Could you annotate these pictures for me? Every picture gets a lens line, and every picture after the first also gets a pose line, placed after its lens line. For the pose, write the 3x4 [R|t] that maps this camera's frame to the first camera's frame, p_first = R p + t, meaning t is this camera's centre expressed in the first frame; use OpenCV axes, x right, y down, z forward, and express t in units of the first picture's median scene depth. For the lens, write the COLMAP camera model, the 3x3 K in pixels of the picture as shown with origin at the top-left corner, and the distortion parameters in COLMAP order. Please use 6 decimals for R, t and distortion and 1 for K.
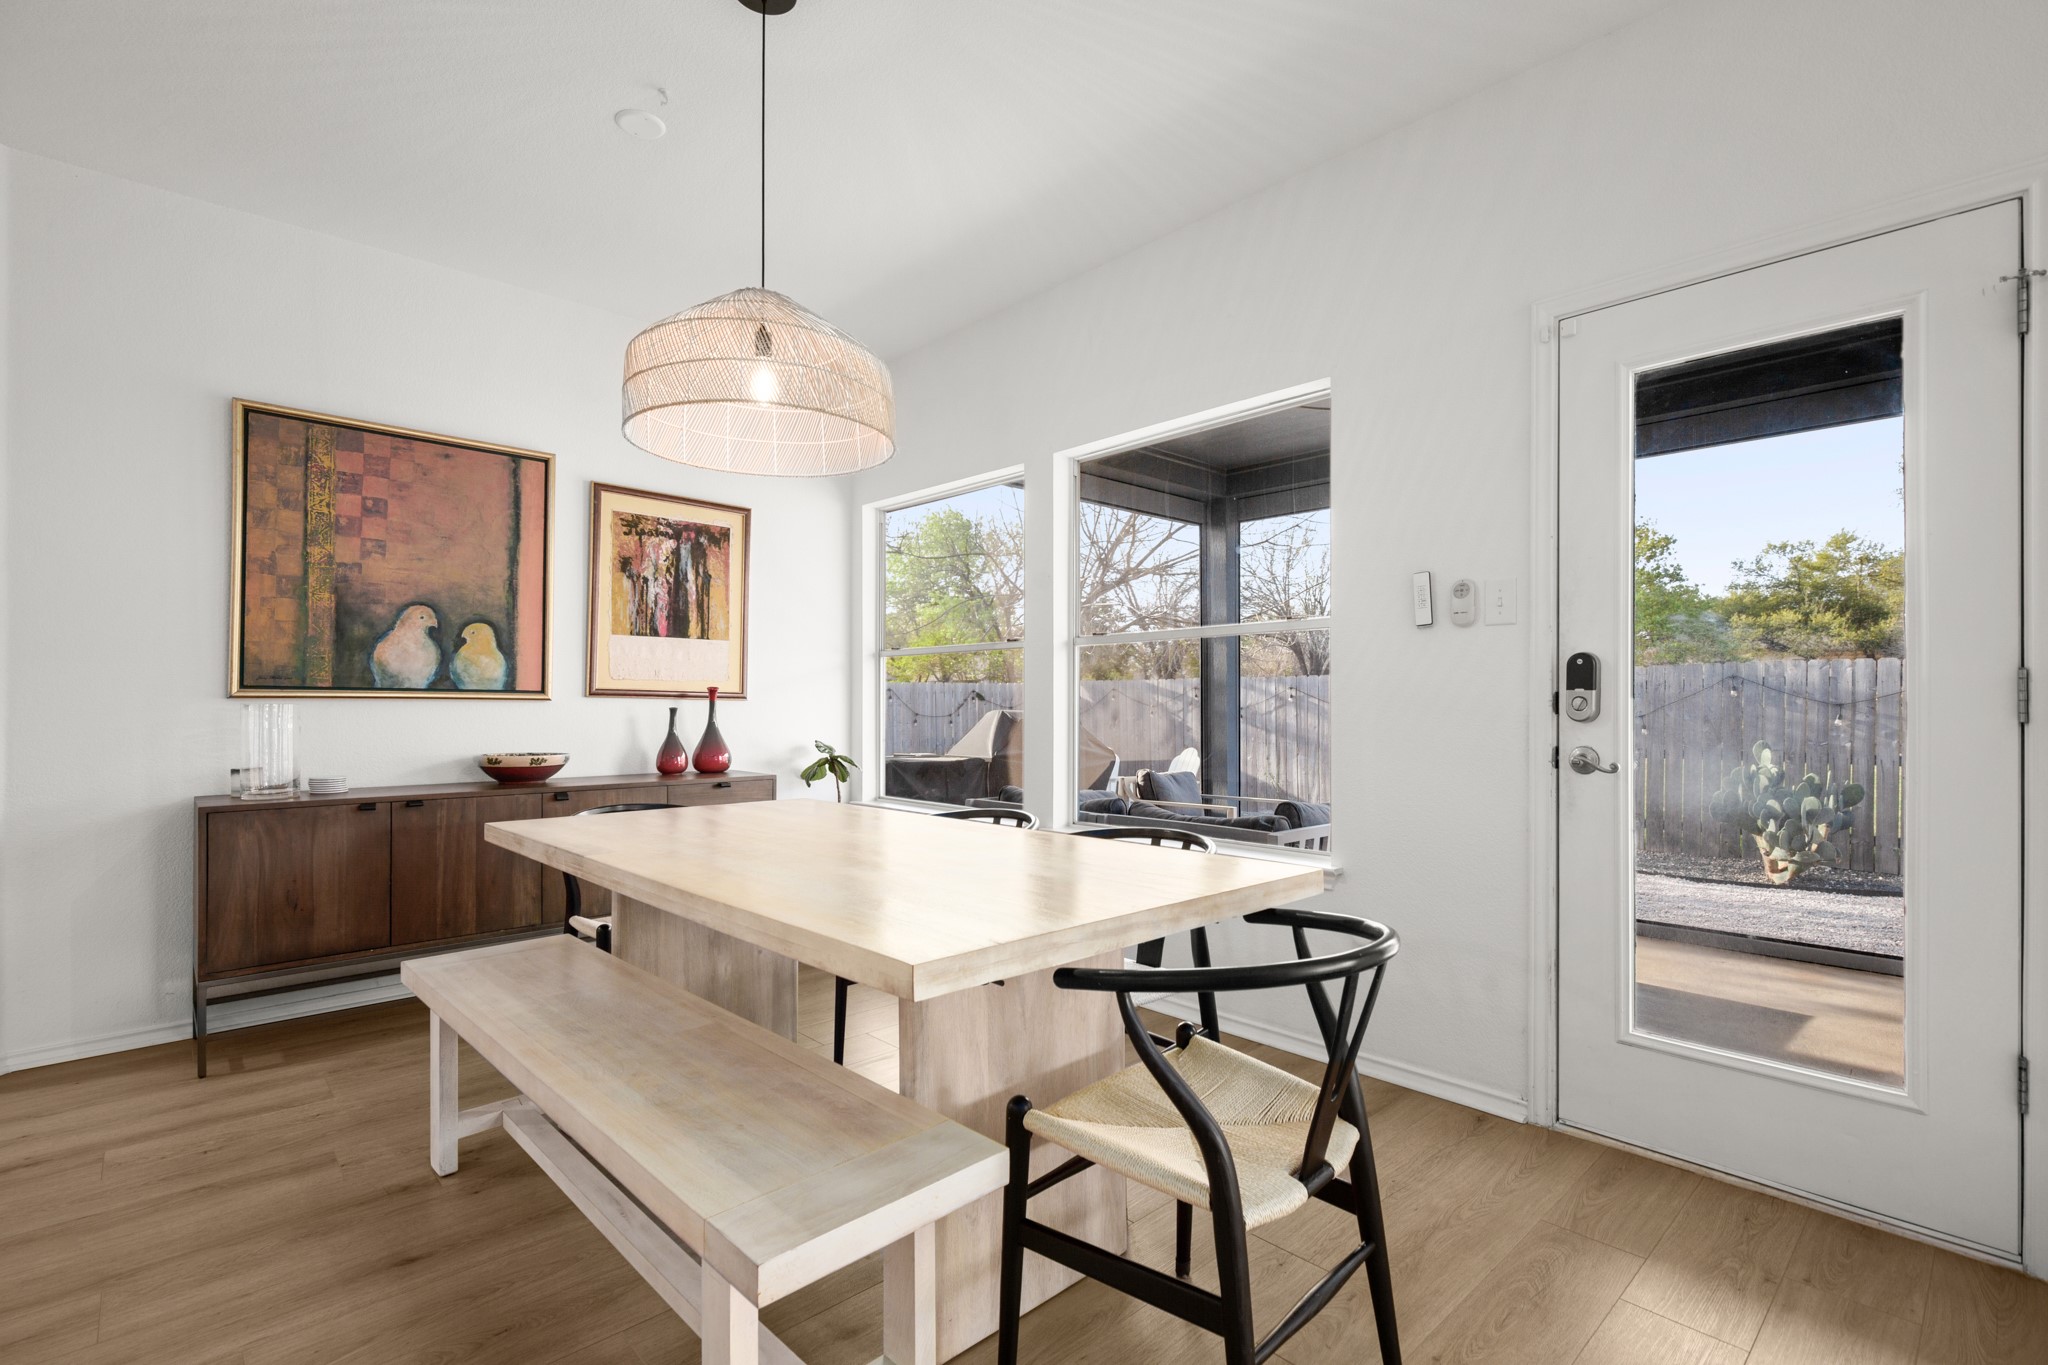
lens RADIAL K [[940.6, 0, 1041.4], [0, 940.6, 702.8], [0, 0, 1]] dist [-0.006550, 0.001063]
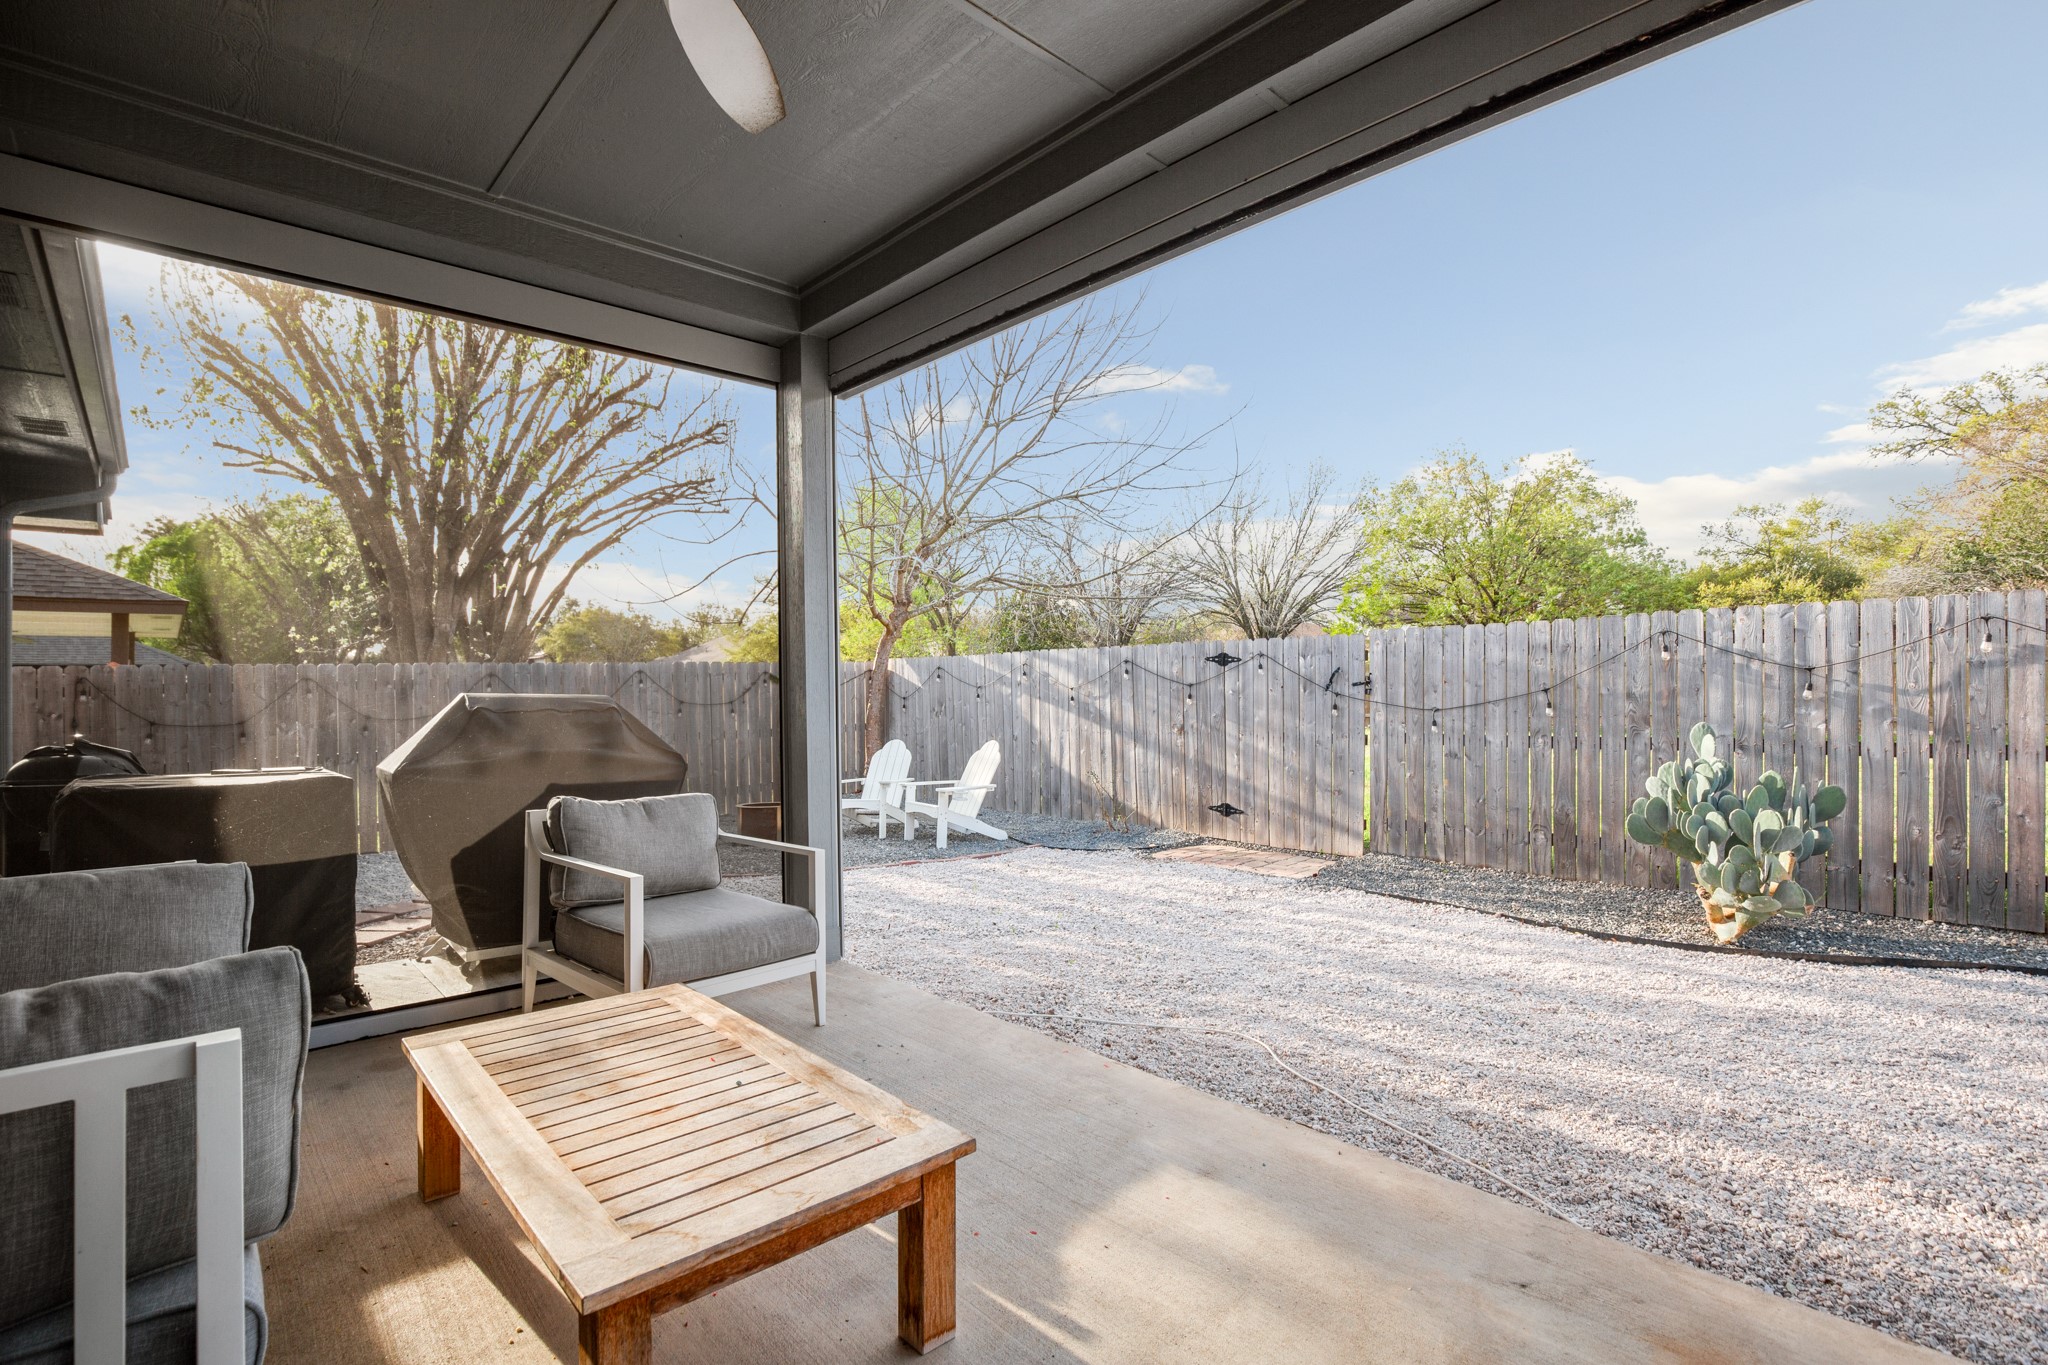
lens RADIAL K [[940.6, 0, 1094.7], [0, 940.6, 686.6], [0, 0, 1]] dist [-0.006550, 0.001063]
pose [[0.998572, -0.013800, 0.051613, 0.593383], [0.013848, 0.999904, -0.000578, 0.015781], [-0.051601, 0.001292, 0.998667, 0.688416]]
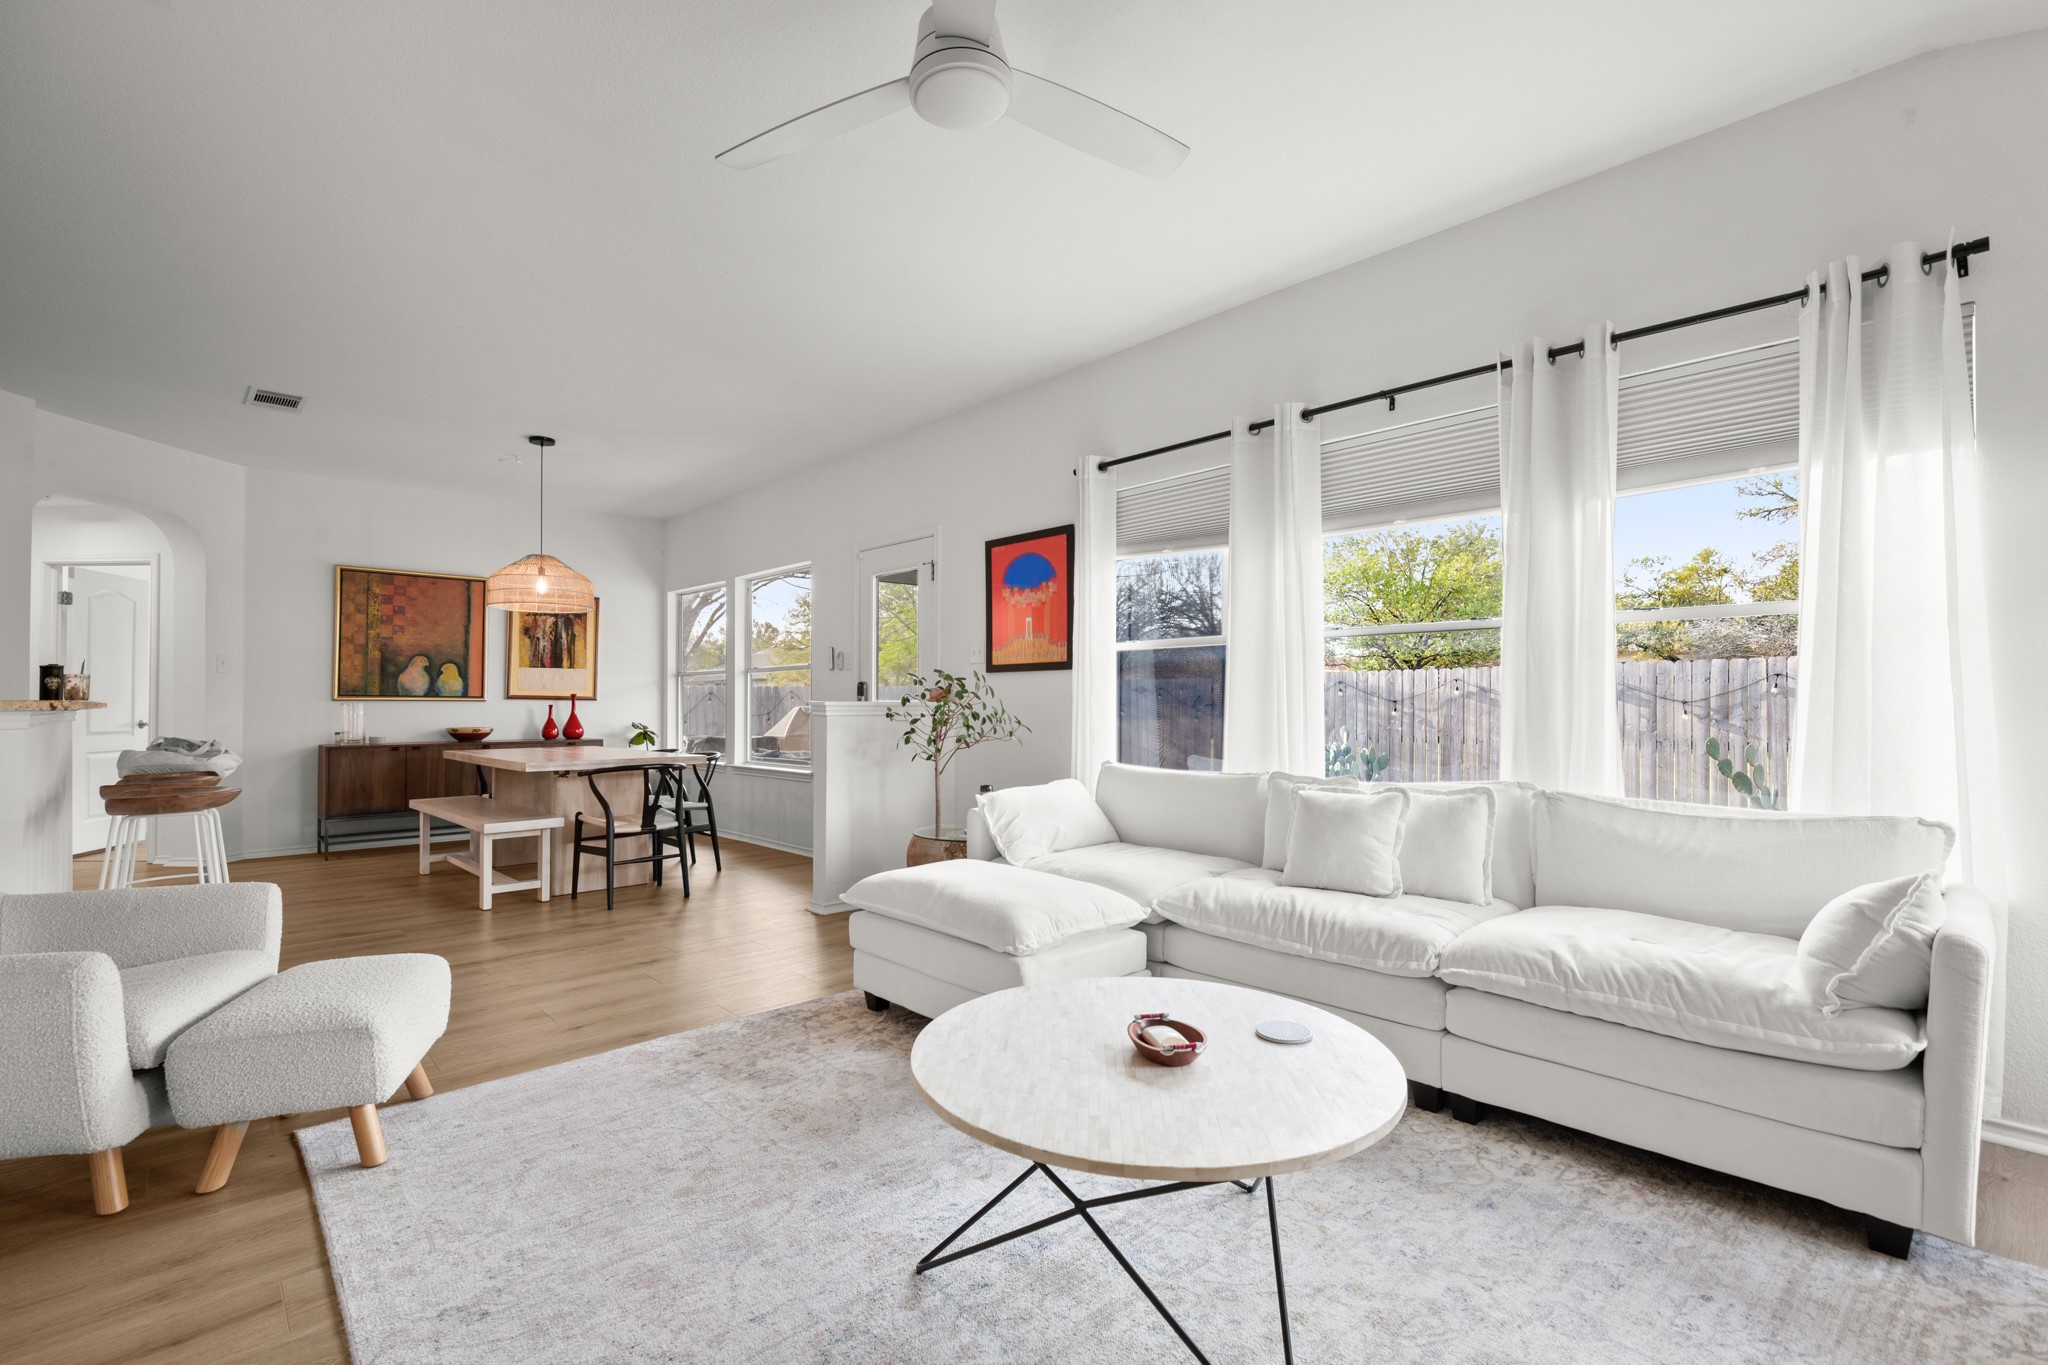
lens RADIAL K [[940.6, 0, 1044.2], [0, 940.6, 693.0], [0, 0, 1]] dist [-0.006550, 0.001063]
pose [[0.999933, -0.003085, -0.011190, 0.645486], [0.002975, 0.999948, -0.009788, 0.003012], [0.011220, 0.009754, 0.999889, -0.923293]]
